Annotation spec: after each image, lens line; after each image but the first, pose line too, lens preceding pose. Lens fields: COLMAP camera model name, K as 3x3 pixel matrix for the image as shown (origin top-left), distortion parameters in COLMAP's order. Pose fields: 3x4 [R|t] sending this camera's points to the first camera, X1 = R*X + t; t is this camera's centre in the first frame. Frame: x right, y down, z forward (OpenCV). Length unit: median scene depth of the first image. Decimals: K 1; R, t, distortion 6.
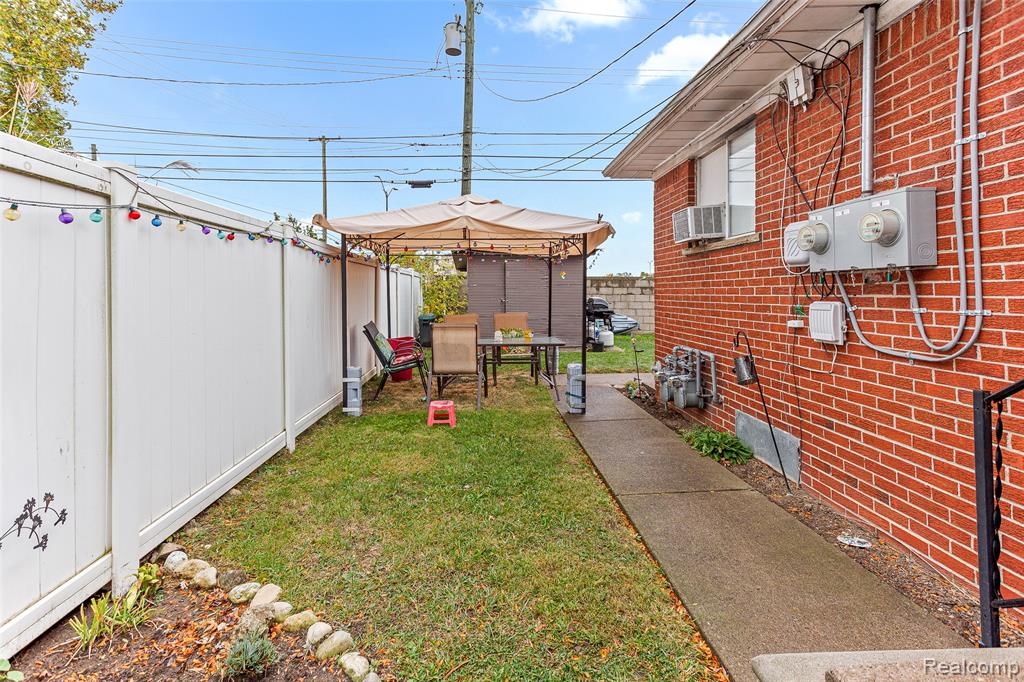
lens RADIAL K [[482.1, 0, 510.1], [0, 482.1, 321.9], [0, 0, 1]] dist [0.026133, 0.001066]
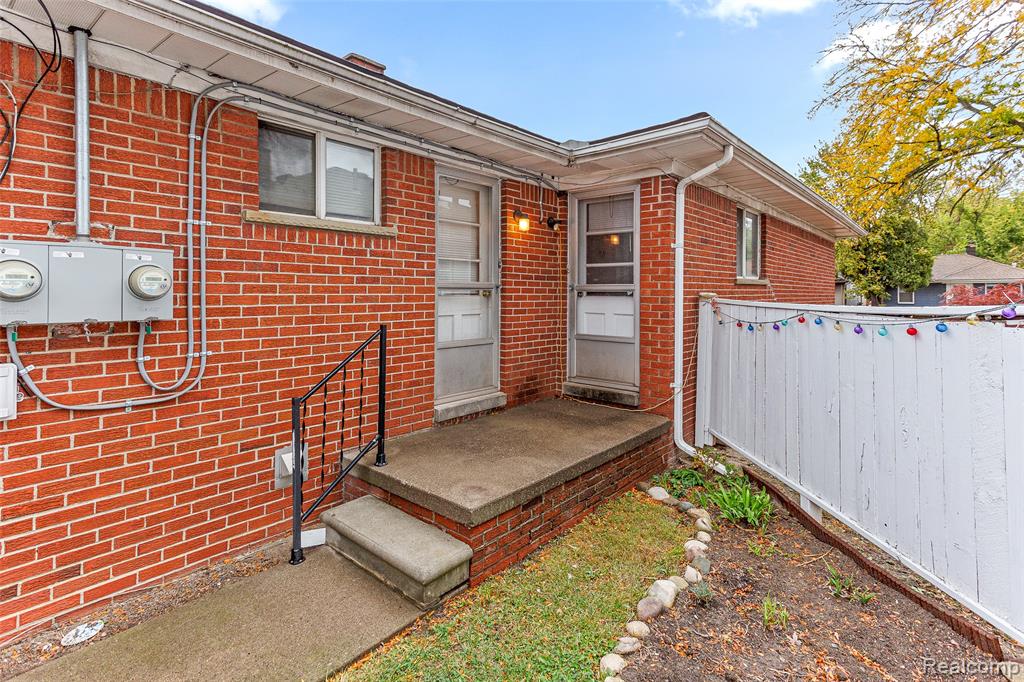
lens RADIAL K [[482.1, 0, 510.1], [0, 482.1, 321.9], [0, 0, 1]] dist [0.026133, 0.001066]
pose [[-0.703303, -0.038965, 0.709821, -0.486461], [0.043894, 0.994211, 0.098067, -0.172218], [-0.709534, 0.100128, -0.697522, 1.158027]]
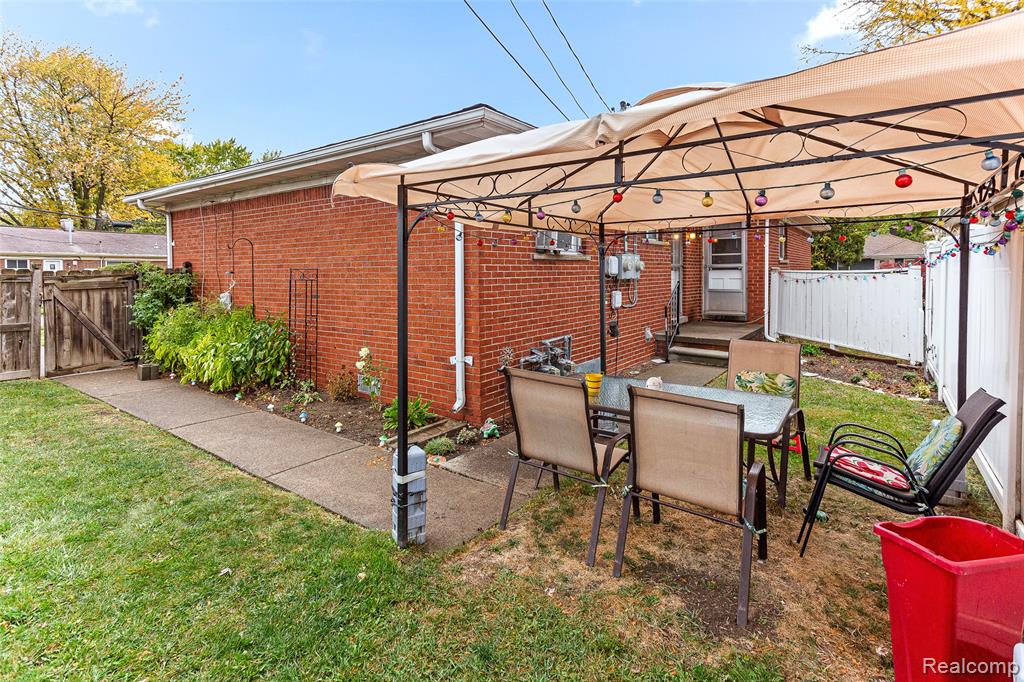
lens RADIAL K [[482.1, 0, 510.1], [0, 482.1, 321.9], [0, 0, 1]] dist [0.026133, 0.001066]
pose [[-0.764184, -0.050896, 0.642987, -0.603744], [0.054847, 0.988143, 0.143402, -0.319028], [-0.642662, 0.144852, -0.752332, 3.823439]]
